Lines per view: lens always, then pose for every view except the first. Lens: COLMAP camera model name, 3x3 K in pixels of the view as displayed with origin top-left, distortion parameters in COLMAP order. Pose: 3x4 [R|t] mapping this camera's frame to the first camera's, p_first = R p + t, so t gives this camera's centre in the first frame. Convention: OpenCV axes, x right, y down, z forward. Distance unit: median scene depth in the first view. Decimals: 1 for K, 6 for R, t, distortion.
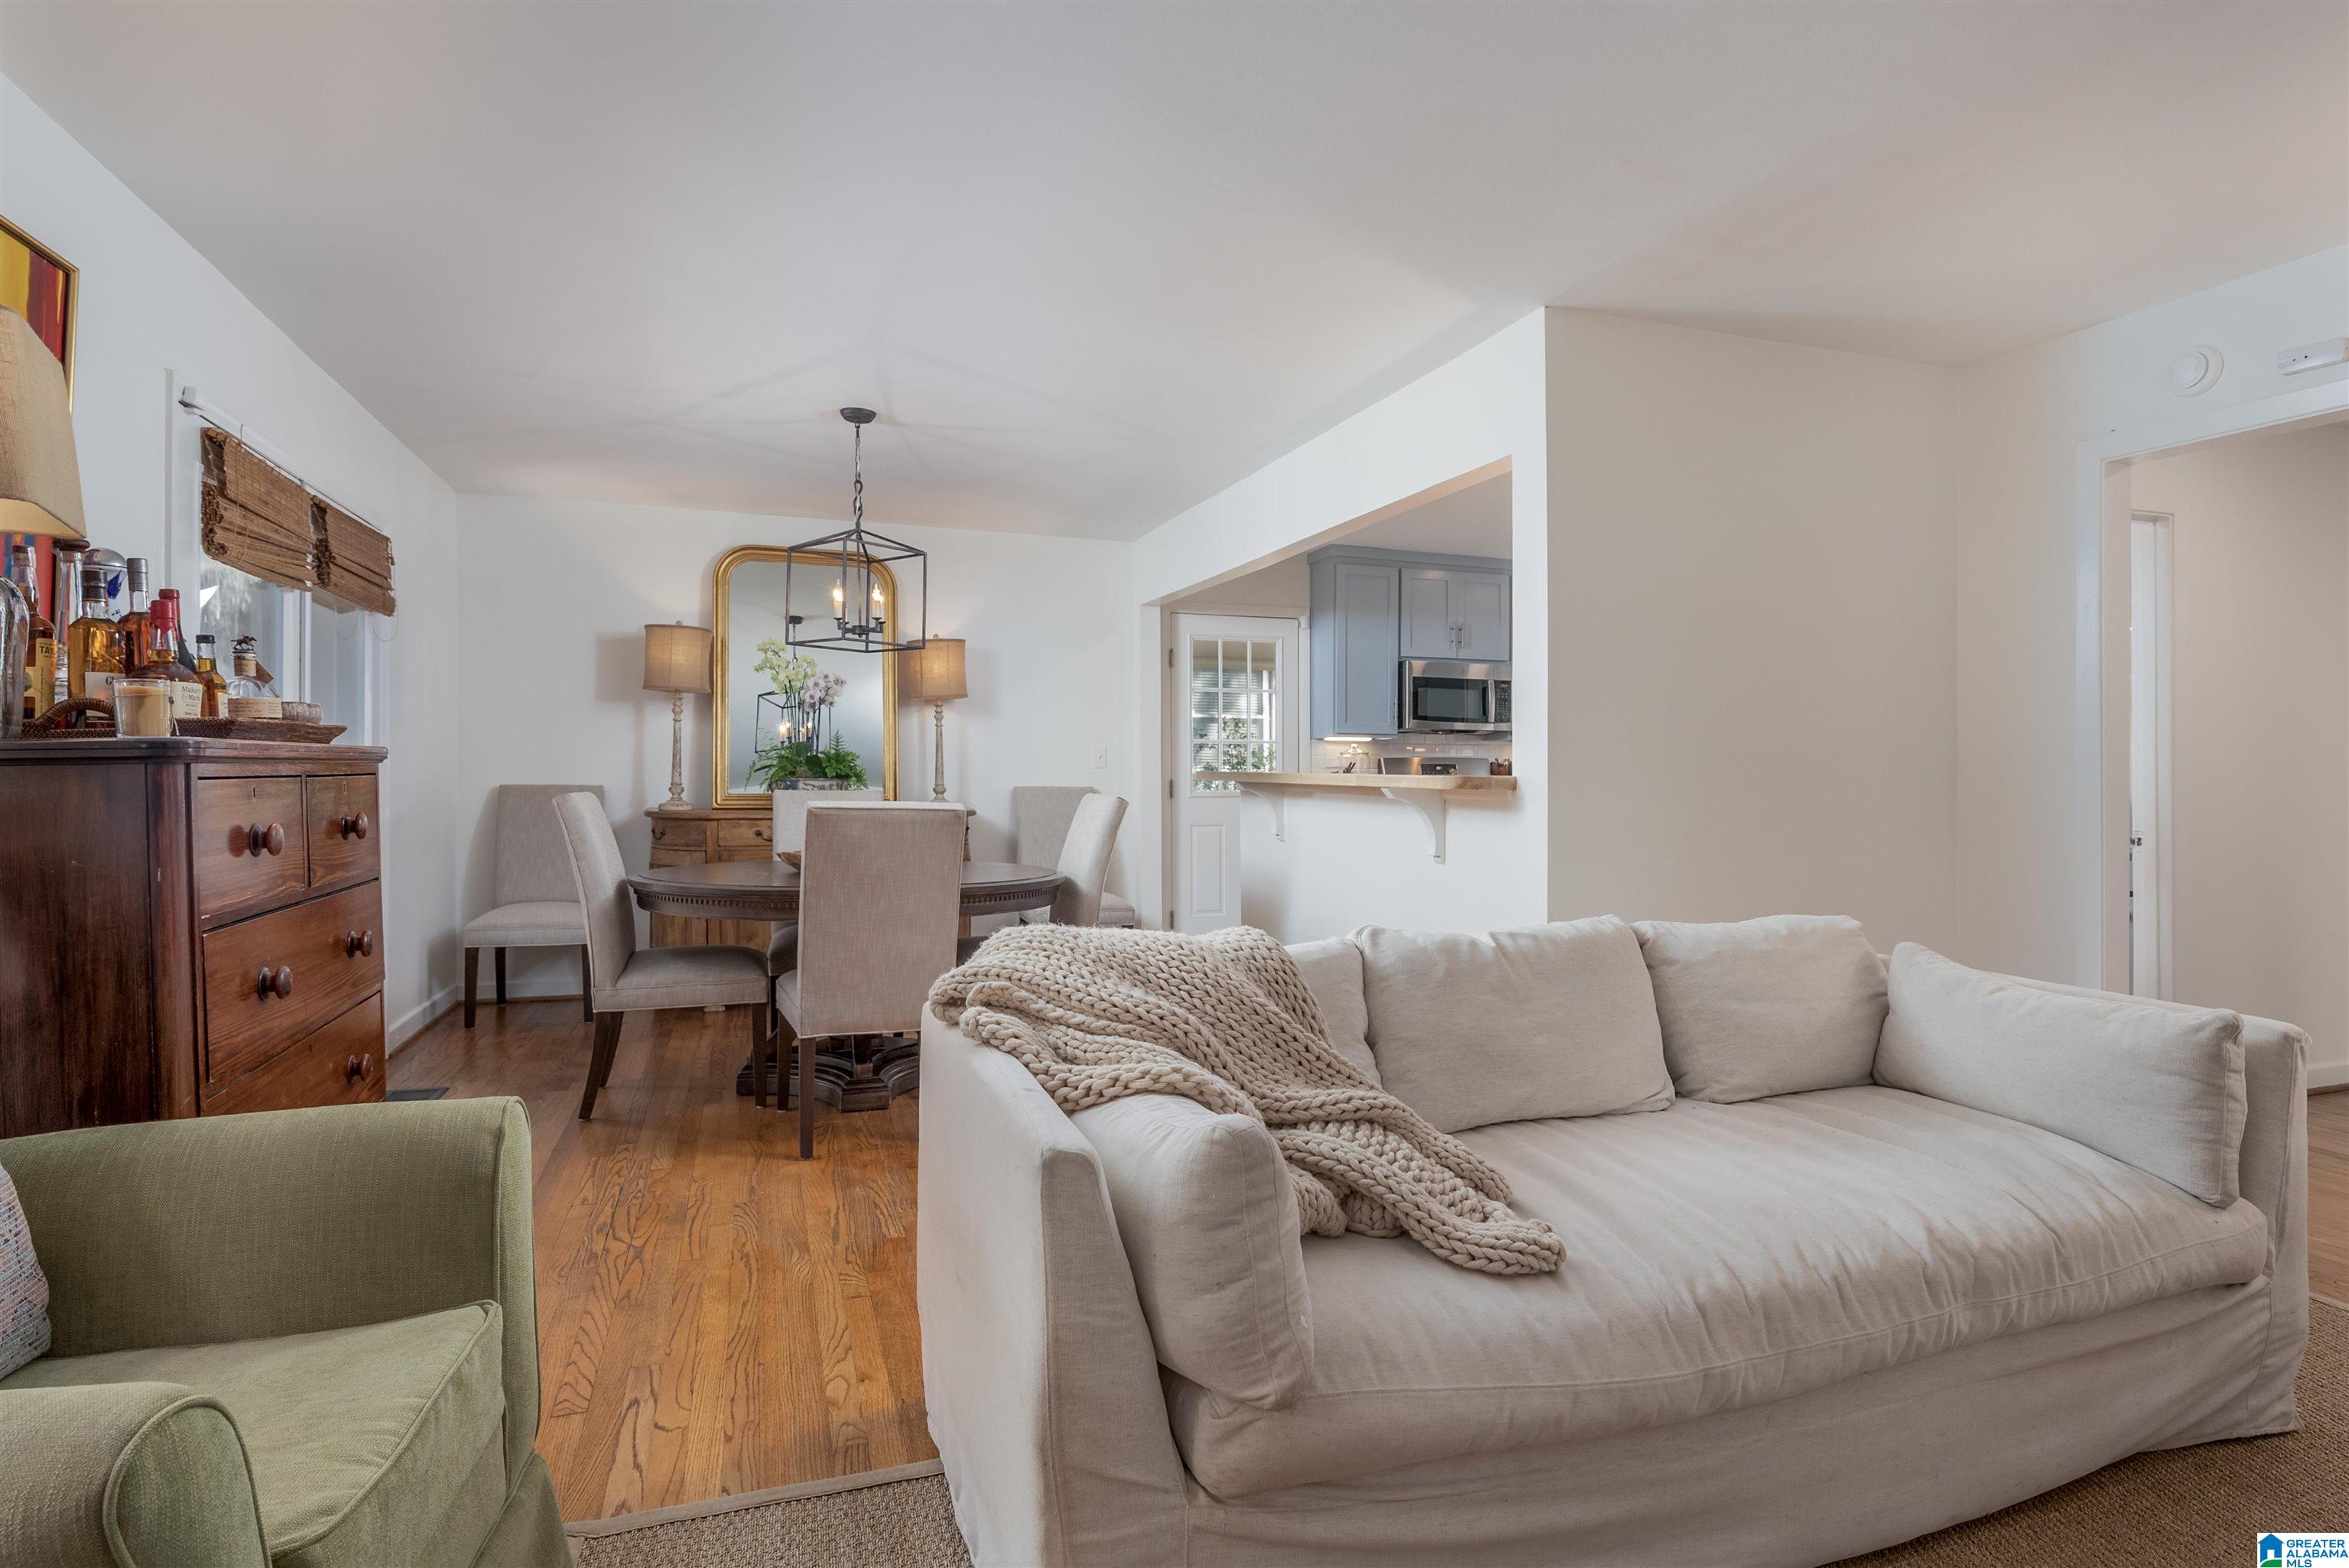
lens RADIAL K [[1167.1, 0, 1174.5], [0, 1167.1, 784.0], [0, 0, 1]] dist [0.000855, -0.000015]
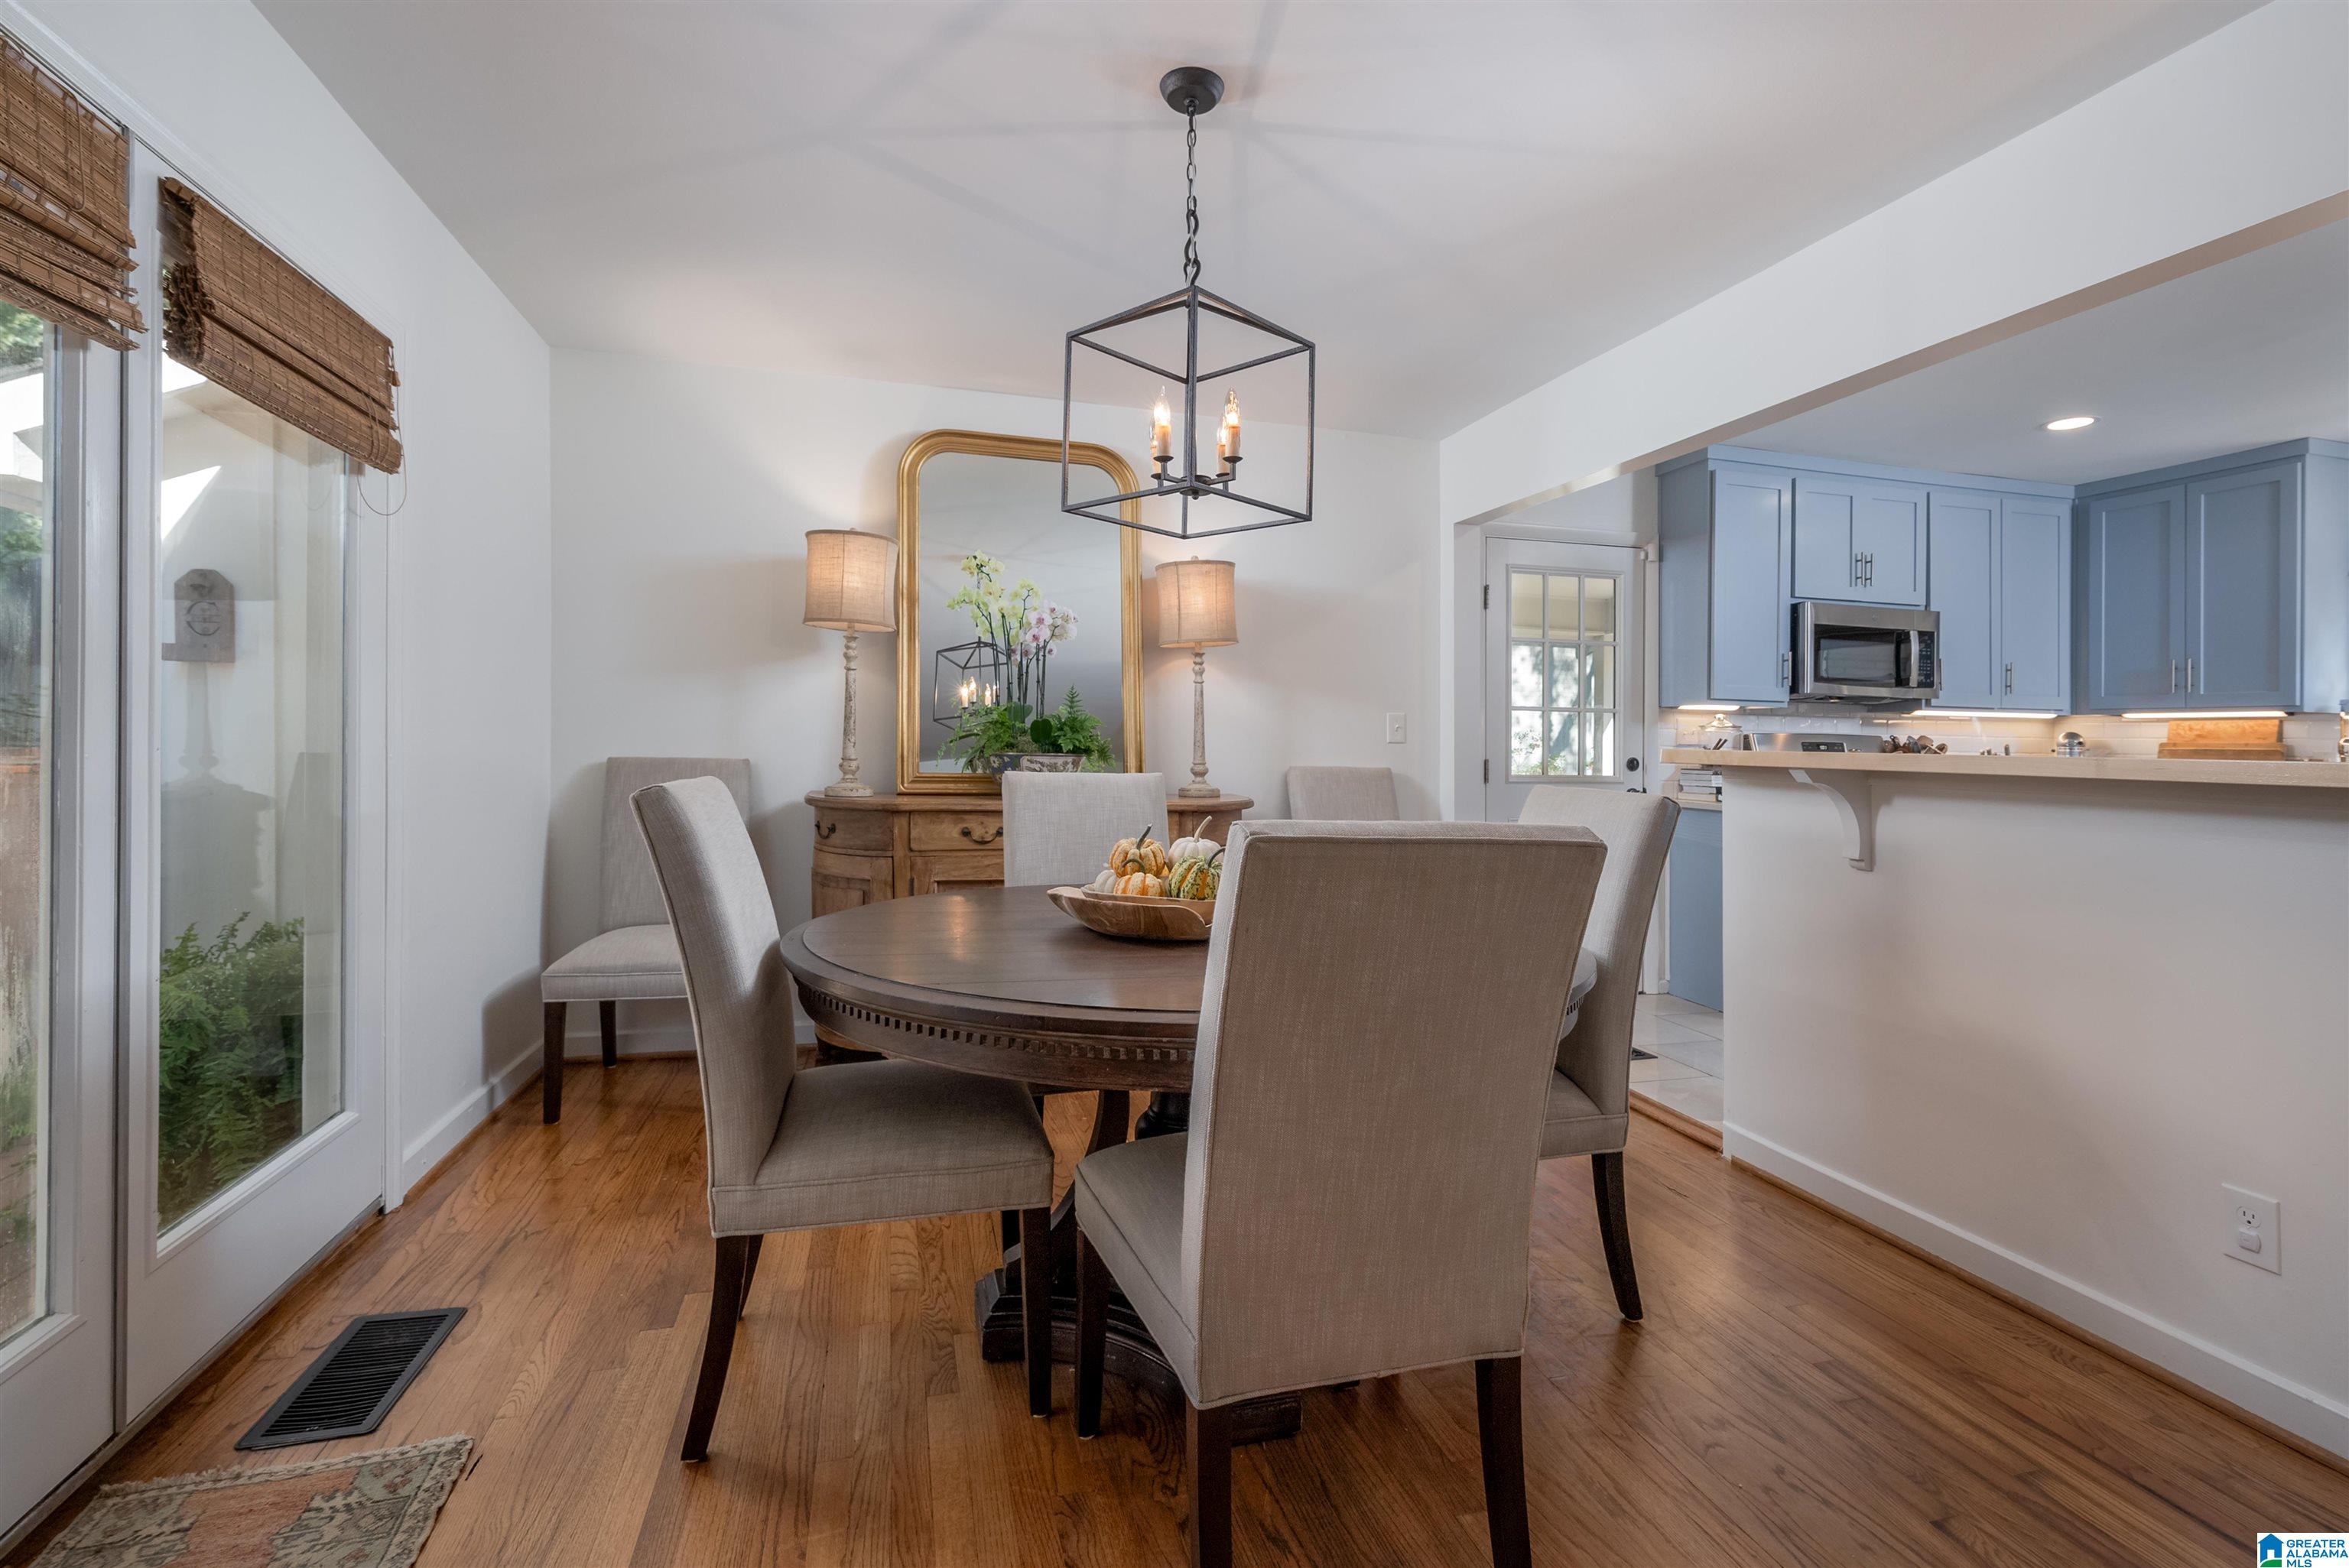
lens RADIAL K [[1017.1, 0, 1174.5], [0, 1017.1, 784.0], [0, 0, 1]] dist [0.002008, 0.000169]
pose [[0.997452, 0.014342, -0.069889, -0.189798], [-0.012456, 0.999549, 0.027340, -0.004280], [0.070250, -0.026400, 0.997180, 0.405677]]
